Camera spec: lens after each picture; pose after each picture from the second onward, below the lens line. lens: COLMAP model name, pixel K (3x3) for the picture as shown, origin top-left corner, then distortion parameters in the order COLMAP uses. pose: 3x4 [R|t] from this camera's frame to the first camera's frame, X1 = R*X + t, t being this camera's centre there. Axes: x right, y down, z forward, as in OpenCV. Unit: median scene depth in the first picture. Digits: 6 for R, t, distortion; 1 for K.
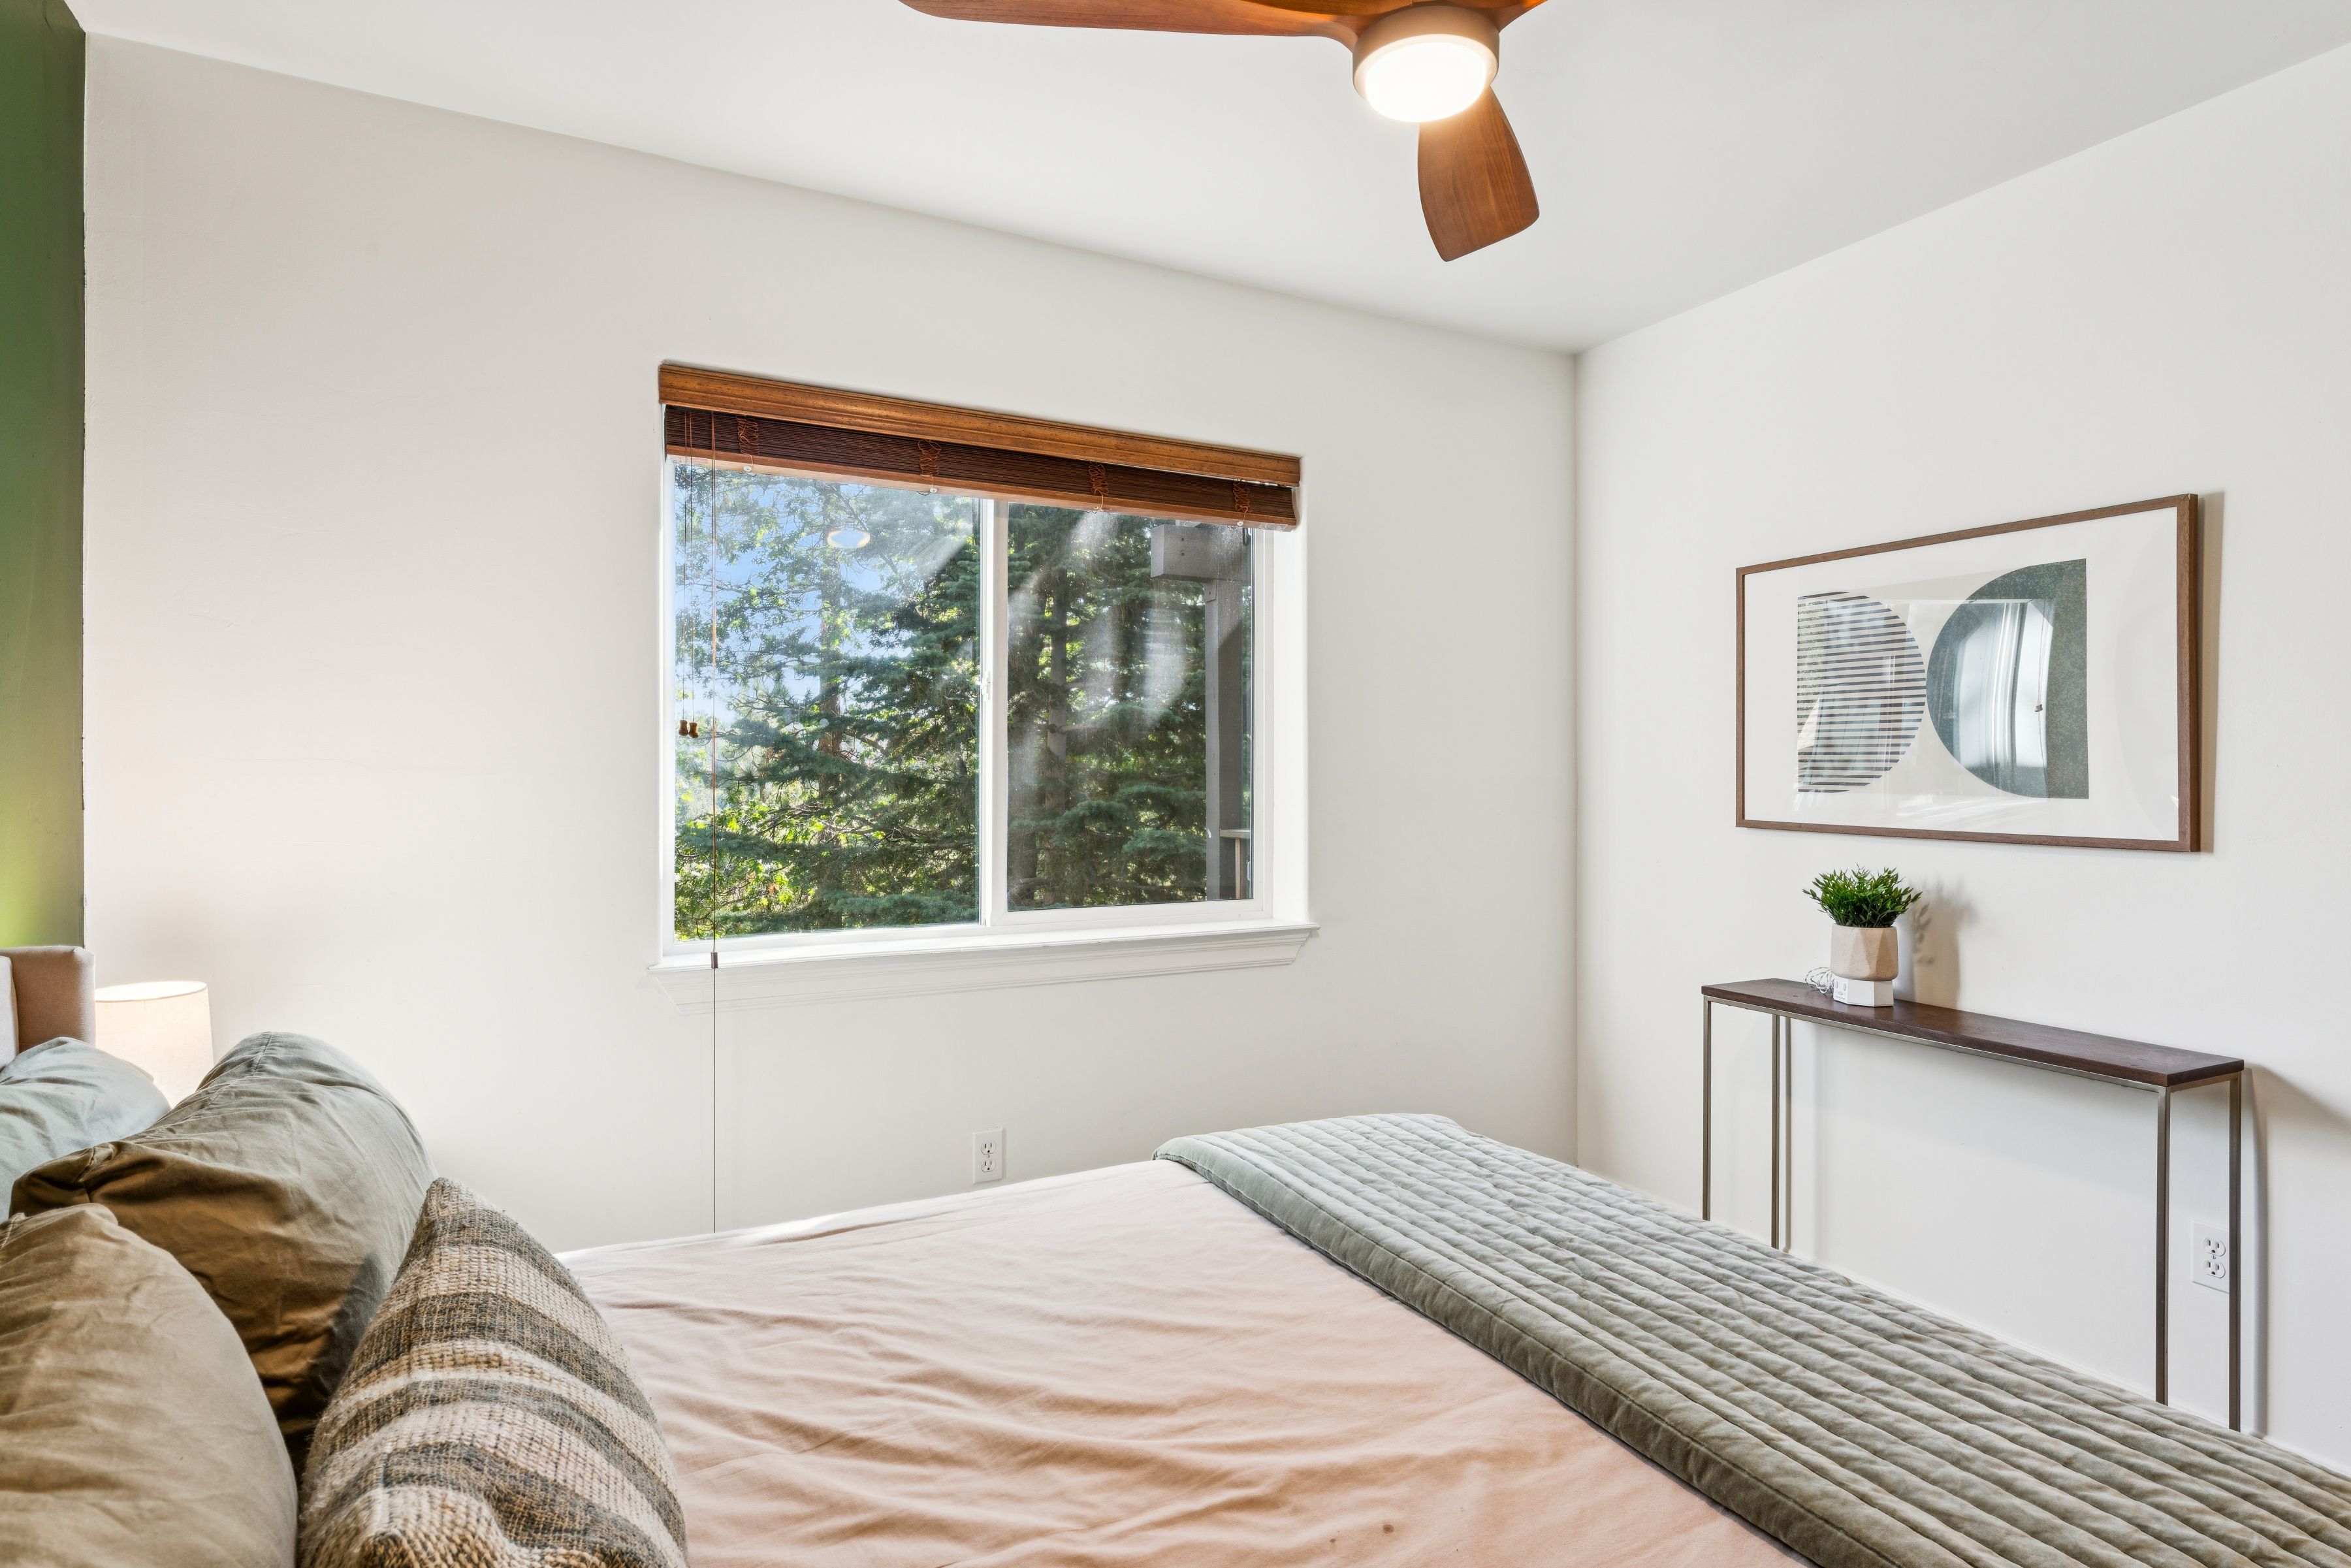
lens RADIAL K [[1193.3, 0, 1177.7], [0, 1193.3, 777.4], [0, 0, 1]] dist [0.006760, 0.000591]
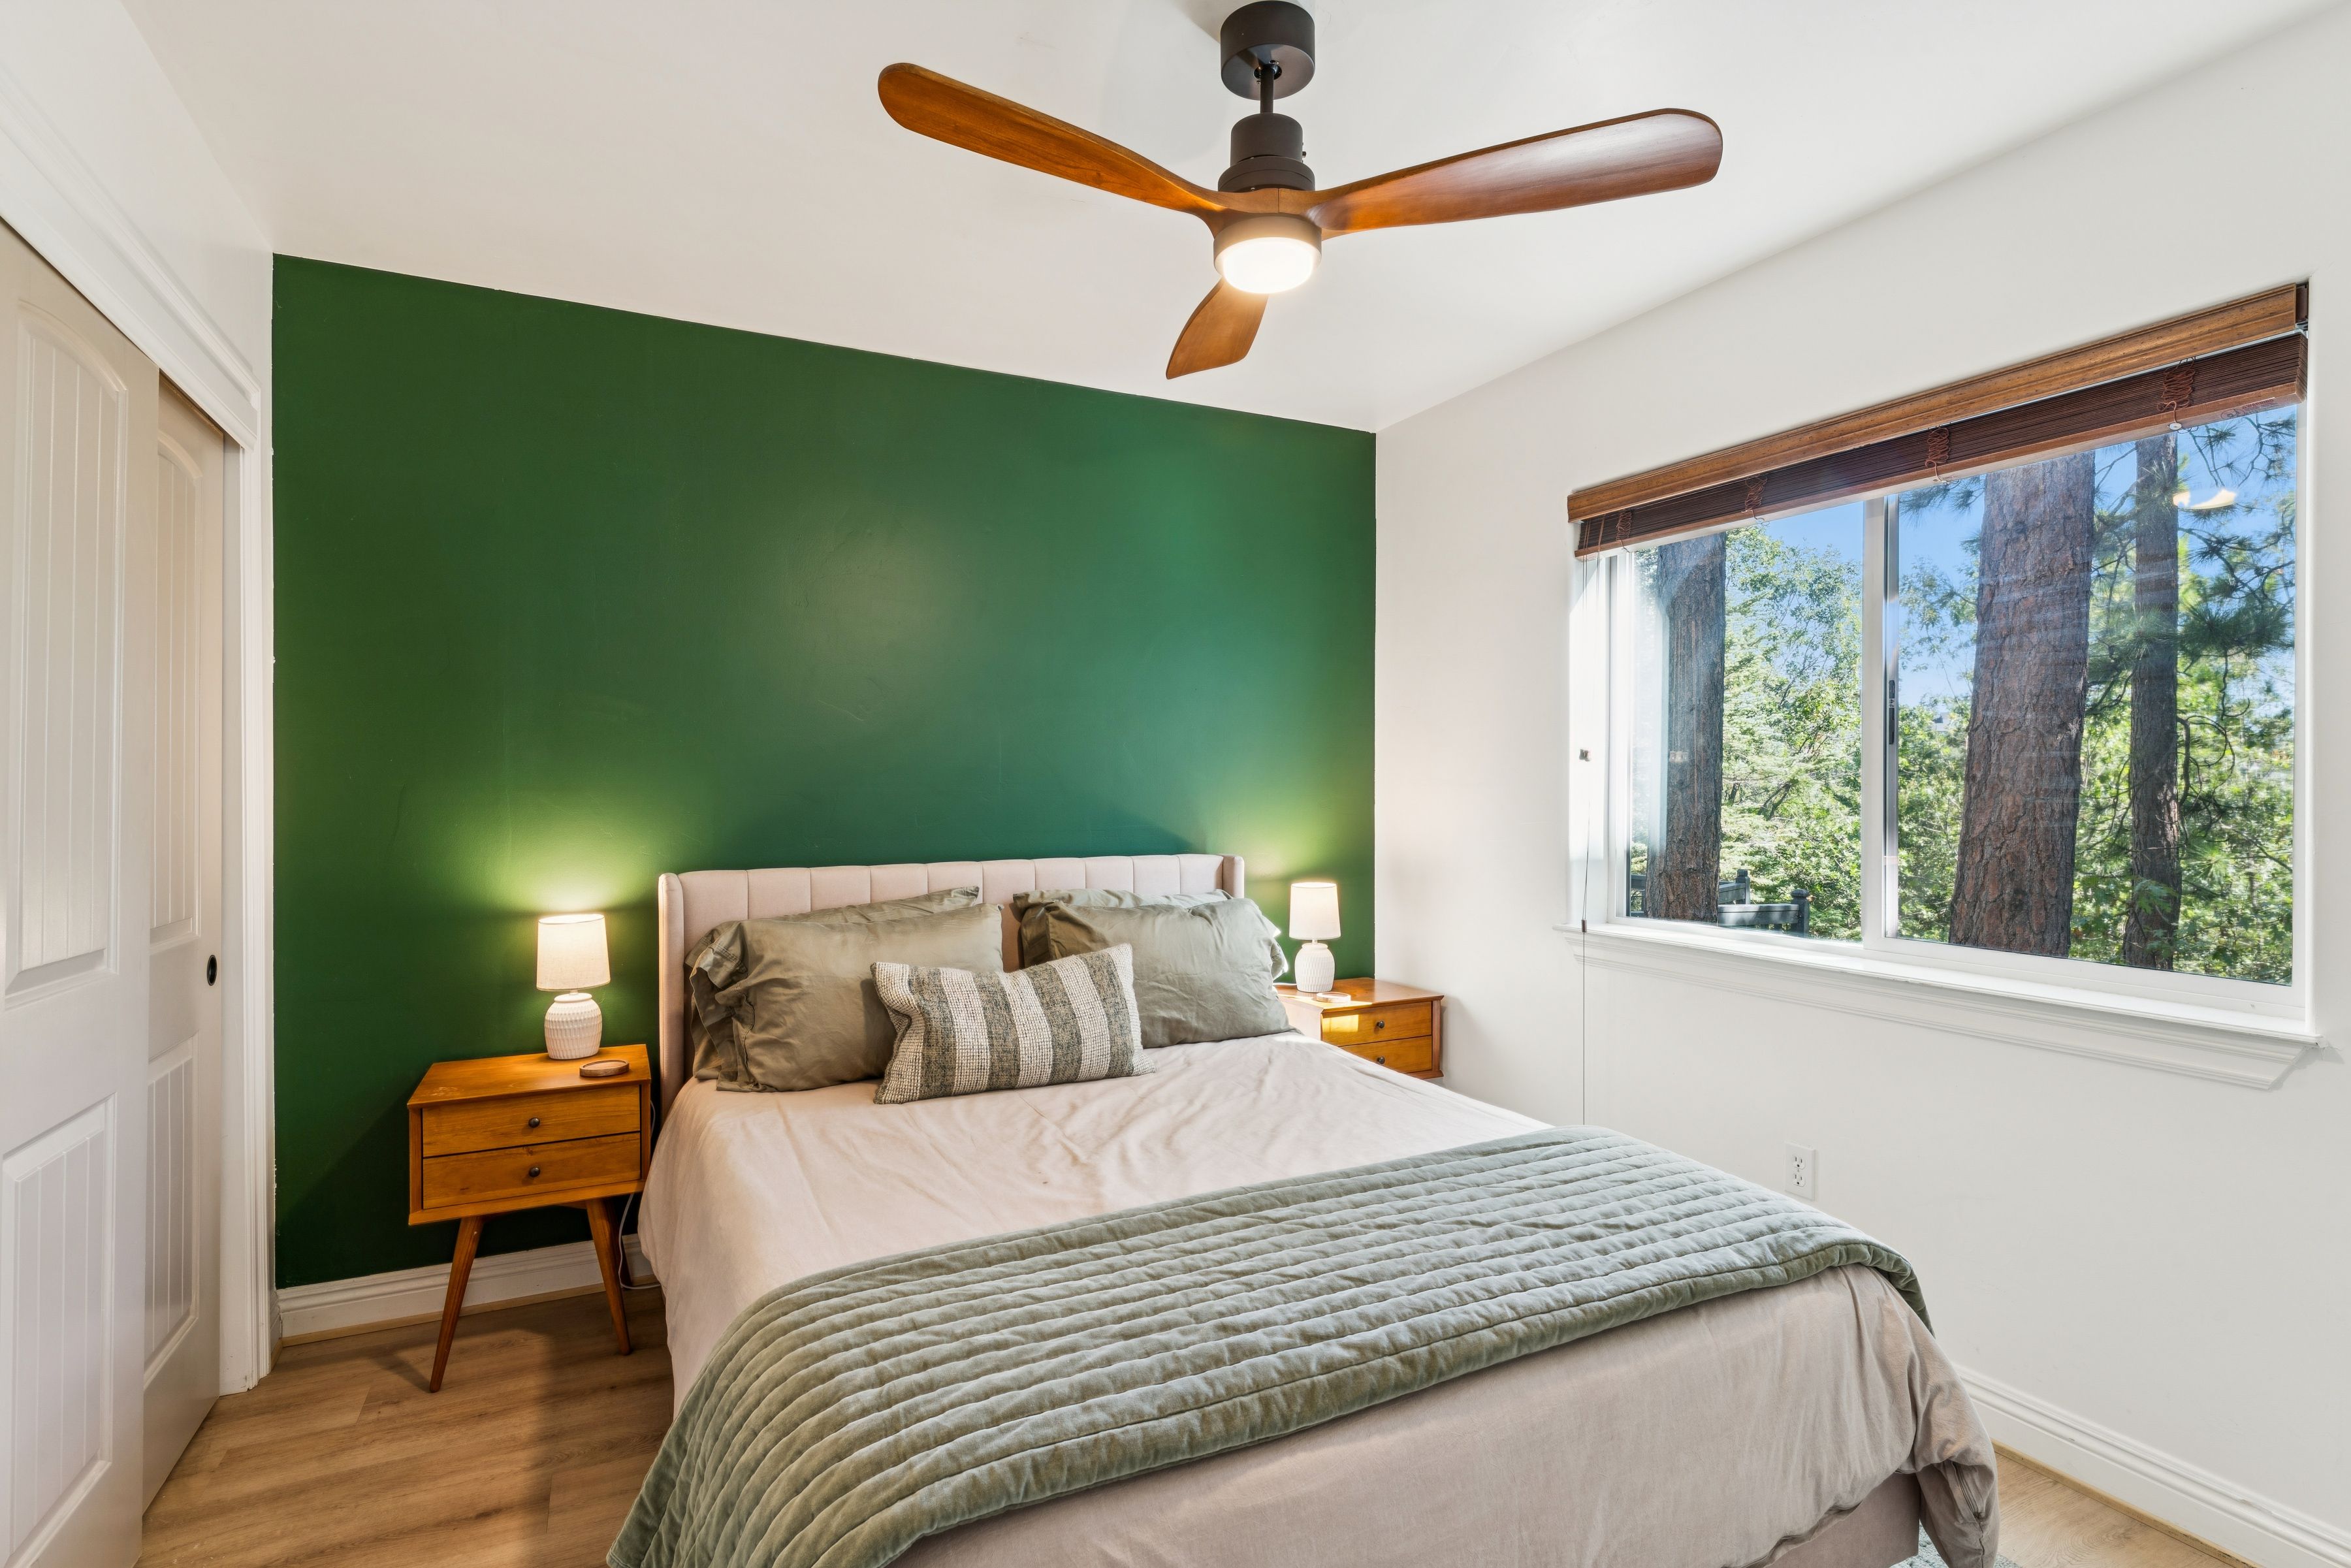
lens RADIAL K [[1113.1, 0, 1165.6], [0, 1113.1, 790.4], [0, 0, 1]] dist [-0.011307, 0.000099]
pose [[-0.006298, 0.007644, -0.999951, 0.829974], [-0.001272, 0.999970, 0.007653, -0.009182], [0.999979, 0.001320, -0.006288, 0.507192]]
